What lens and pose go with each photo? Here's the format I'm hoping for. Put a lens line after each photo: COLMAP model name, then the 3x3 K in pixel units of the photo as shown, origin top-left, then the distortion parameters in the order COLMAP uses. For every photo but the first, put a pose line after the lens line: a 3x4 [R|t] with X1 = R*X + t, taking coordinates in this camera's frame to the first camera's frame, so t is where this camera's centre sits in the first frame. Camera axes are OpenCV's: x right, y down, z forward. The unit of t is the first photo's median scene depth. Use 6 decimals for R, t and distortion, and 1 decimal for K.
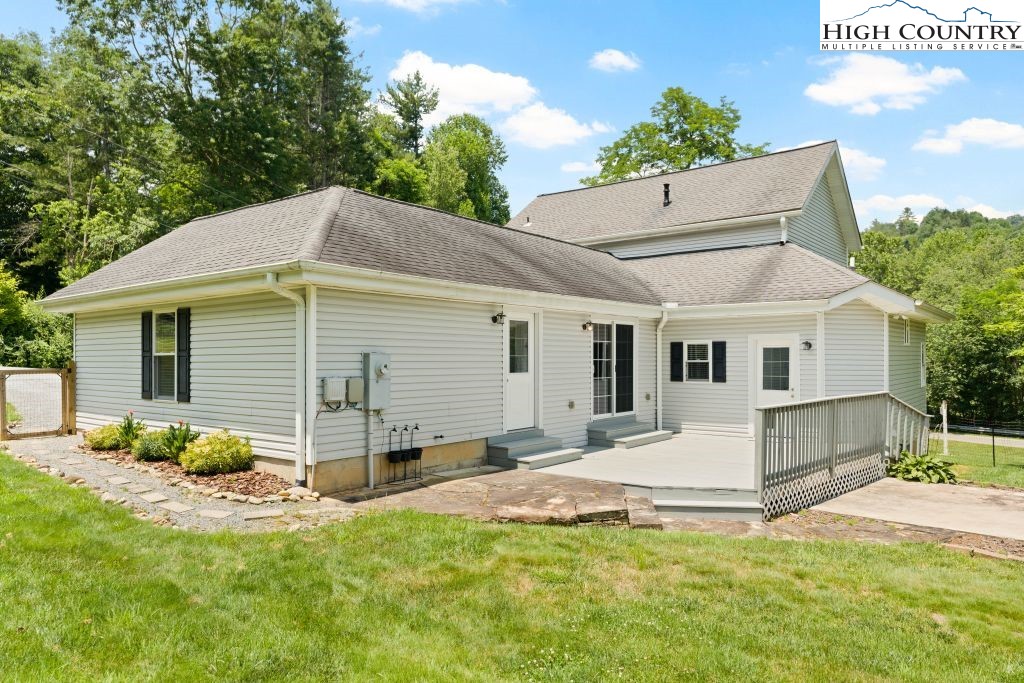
lens RADIAL K [[692.9, 0, 511.3], [0, 692.9, 347.2], [0, 0, 1]] dist [0.010194, 0.002743]
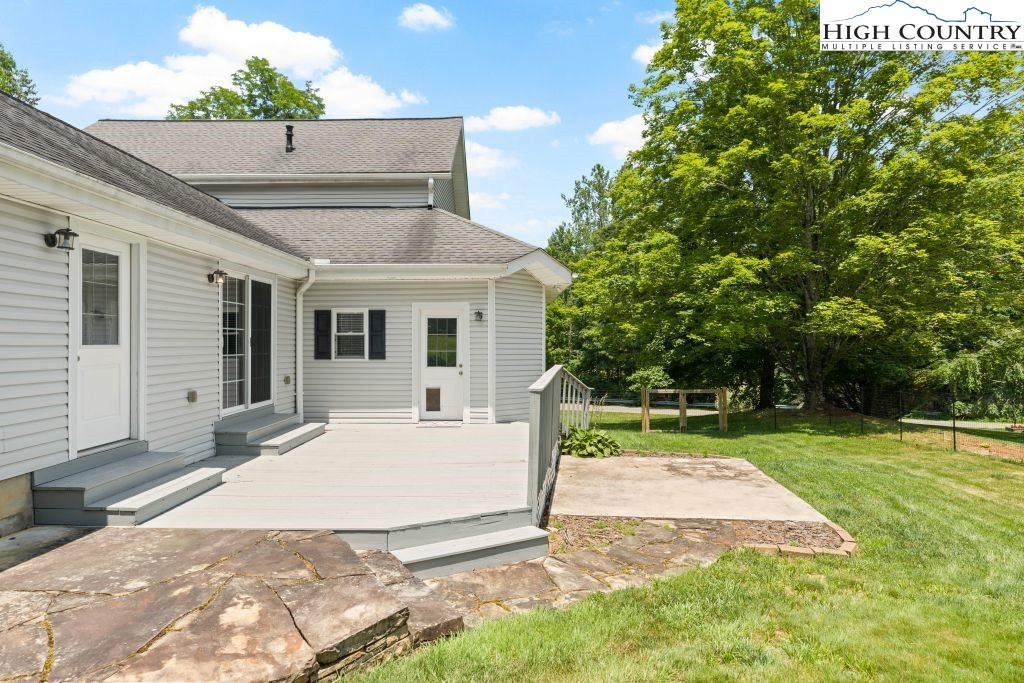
lens RADIAL K [[625.2, 0, 512.2], [0, 625.2, 339.6], [0, 0, 1]] dist [0.004076, -0.002201]
pose [[0.798503, 0.002289, 0.601987, -0.022967], [-0.009050, 0.999925, 0.008202, 0.020672], [-0.601923, -0.011998, 0.798464, 0.321681]]
